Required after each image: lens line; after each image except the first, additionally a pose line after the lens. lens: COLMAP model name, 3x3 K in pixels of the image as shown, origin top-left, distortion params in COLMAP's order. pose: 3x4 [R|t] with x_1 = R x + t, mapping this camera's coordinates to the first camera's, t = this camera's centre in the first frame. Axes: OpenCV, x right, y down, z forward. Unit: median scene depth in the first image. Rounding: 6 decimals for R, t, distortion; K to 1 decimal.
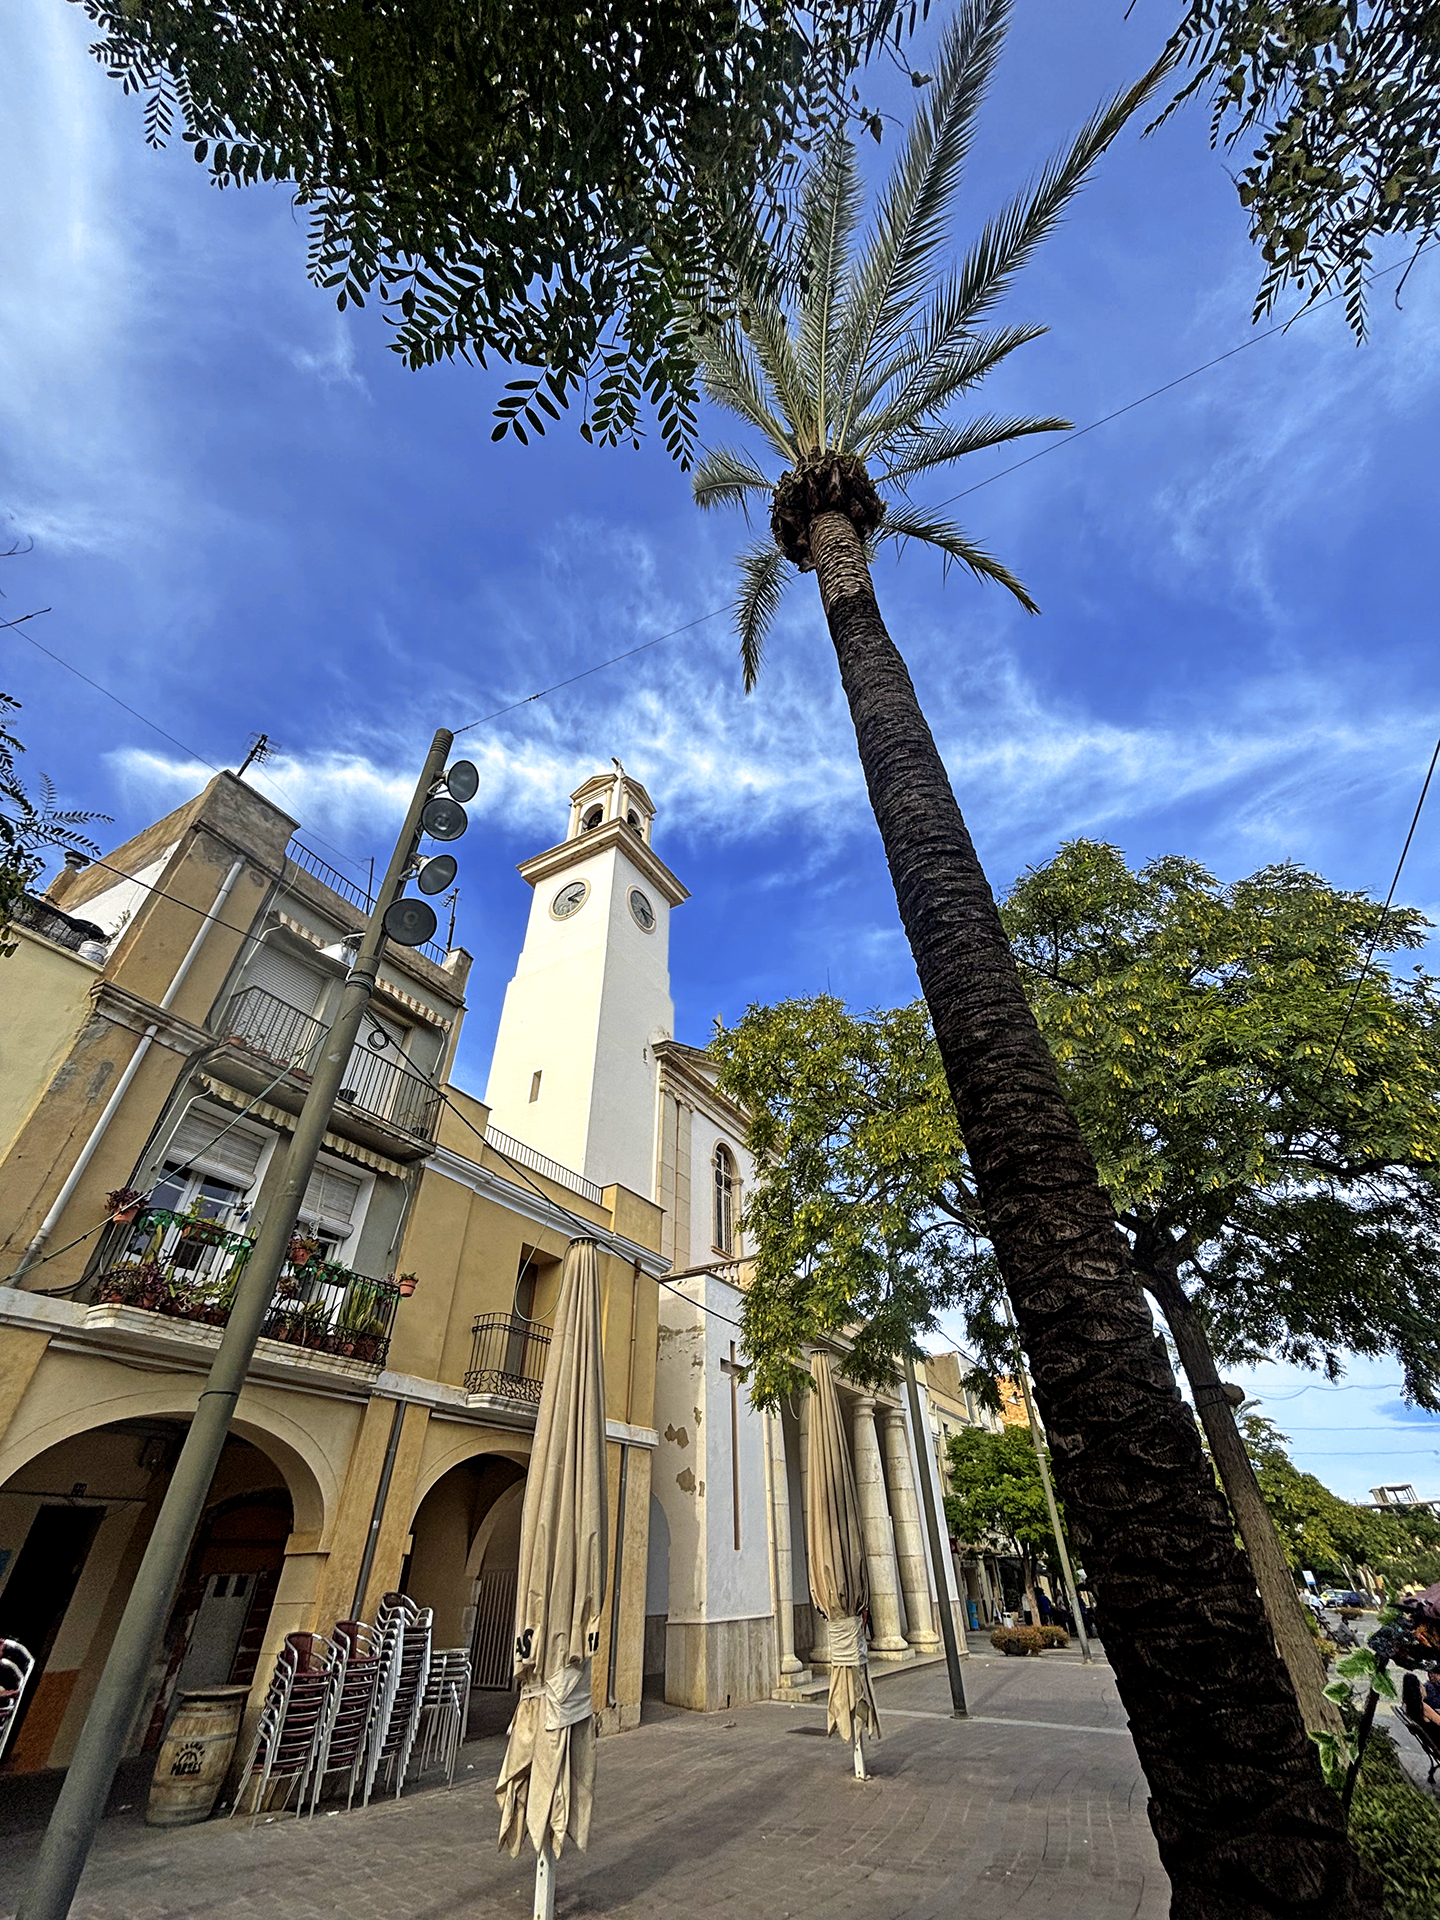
lens RADIAL K [[770.7, 0, 720.0], [0, 770.7, 960.0], [0, 0, 1]] dist [-0.000142, -0.000020]
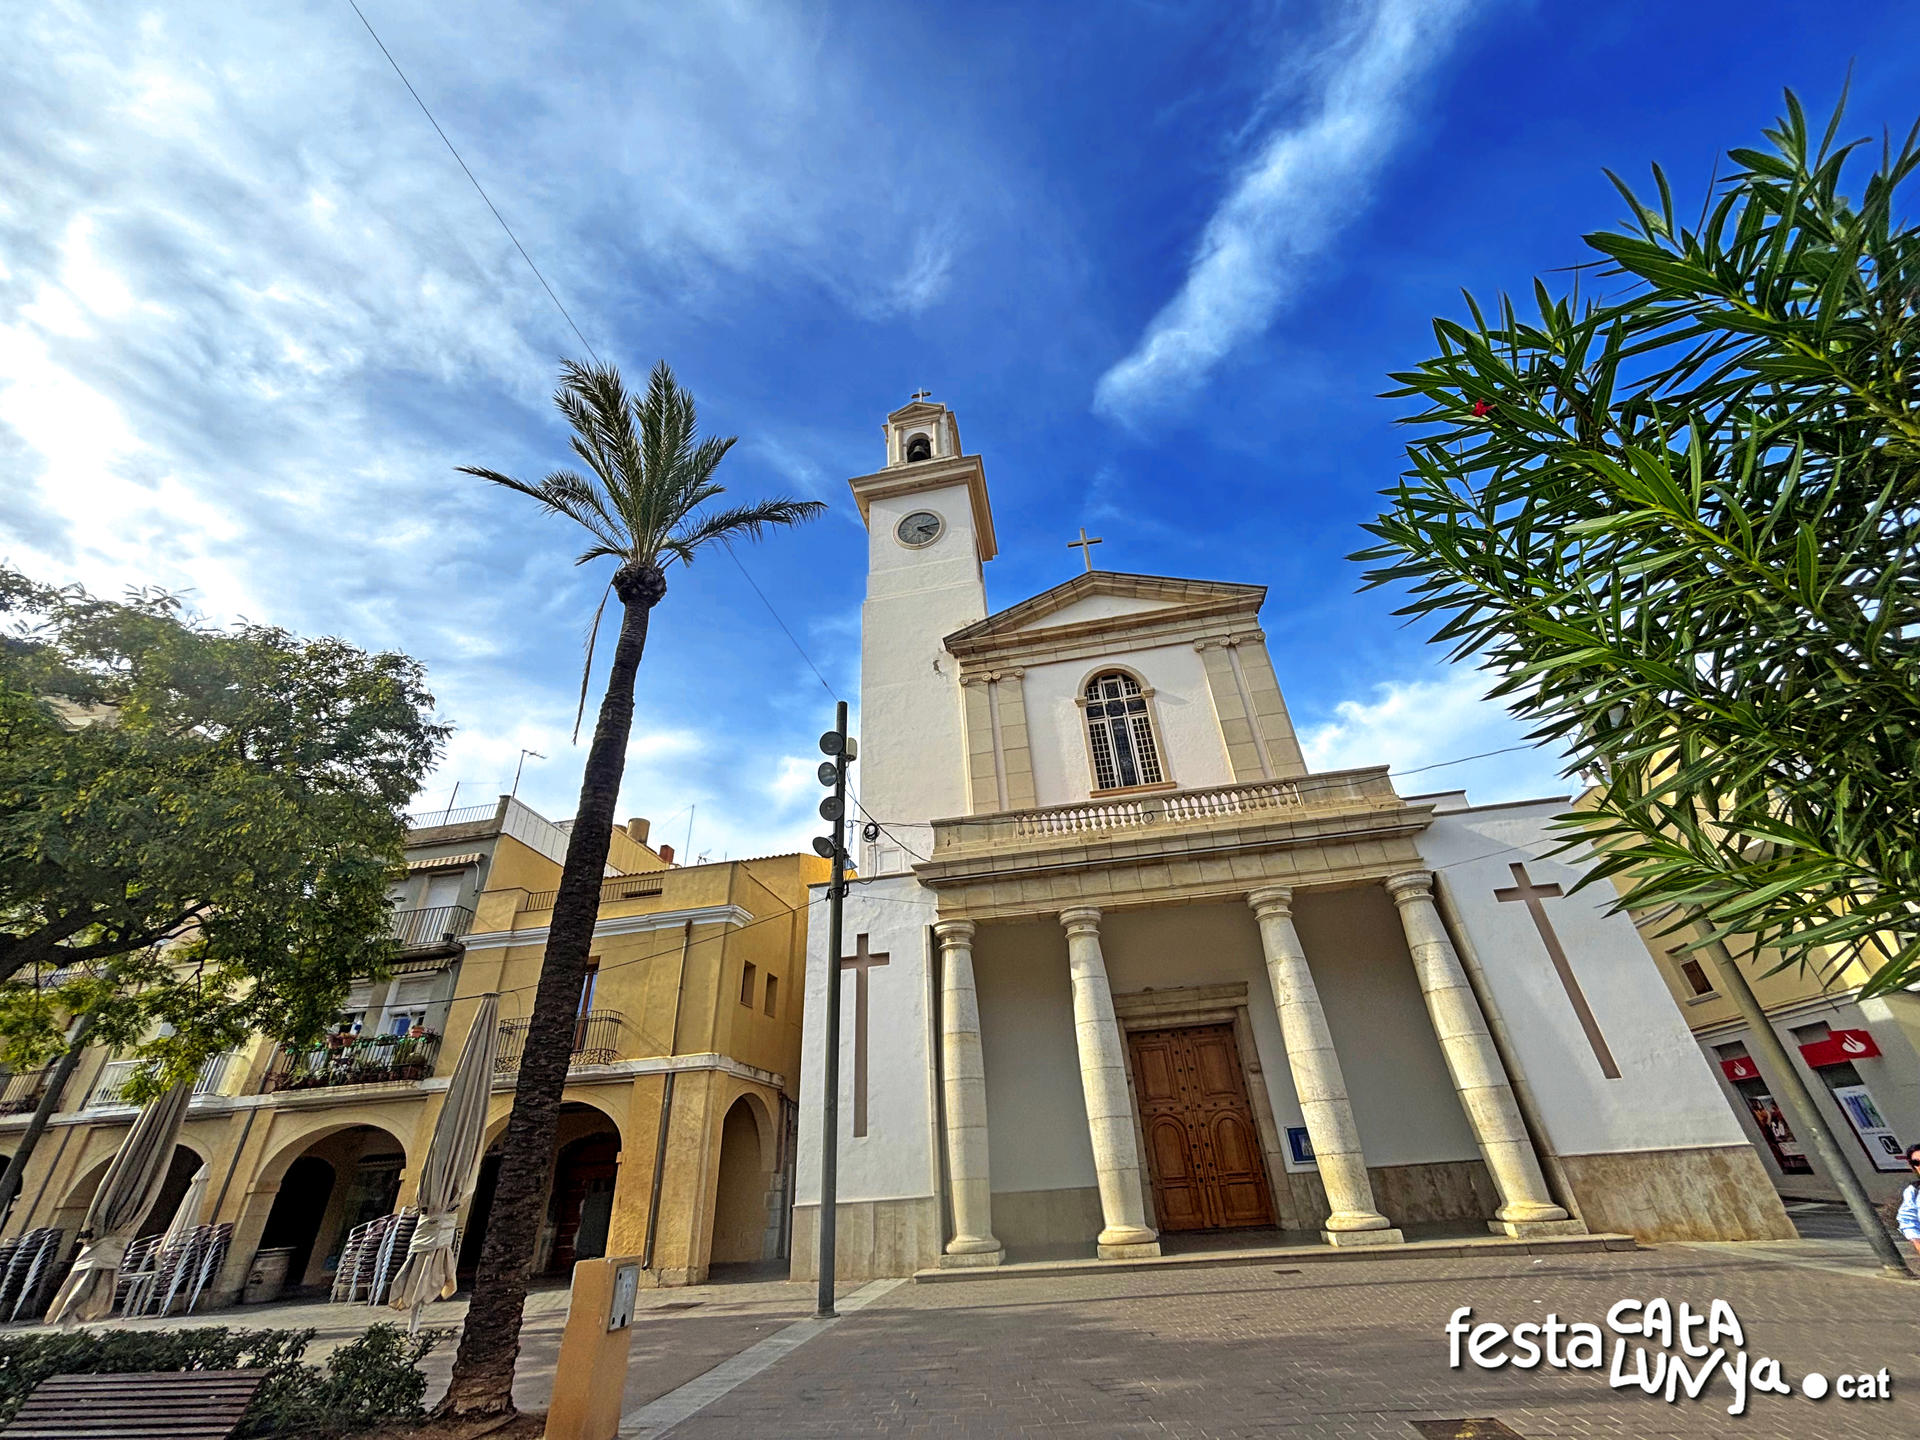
lens RADIAL K [[772.1, 0, 960.0], [0, 772.1, 720.0], [0, 0, 1]] dist [-0.010604, -0.000014]
pose [[0.336891, -0.501916, -0.796608, 1.191462], [0.631591, 0.747941, -0.204149, 0.724276], [0.698282, -0.434355, 0.568980, 0.852752]]
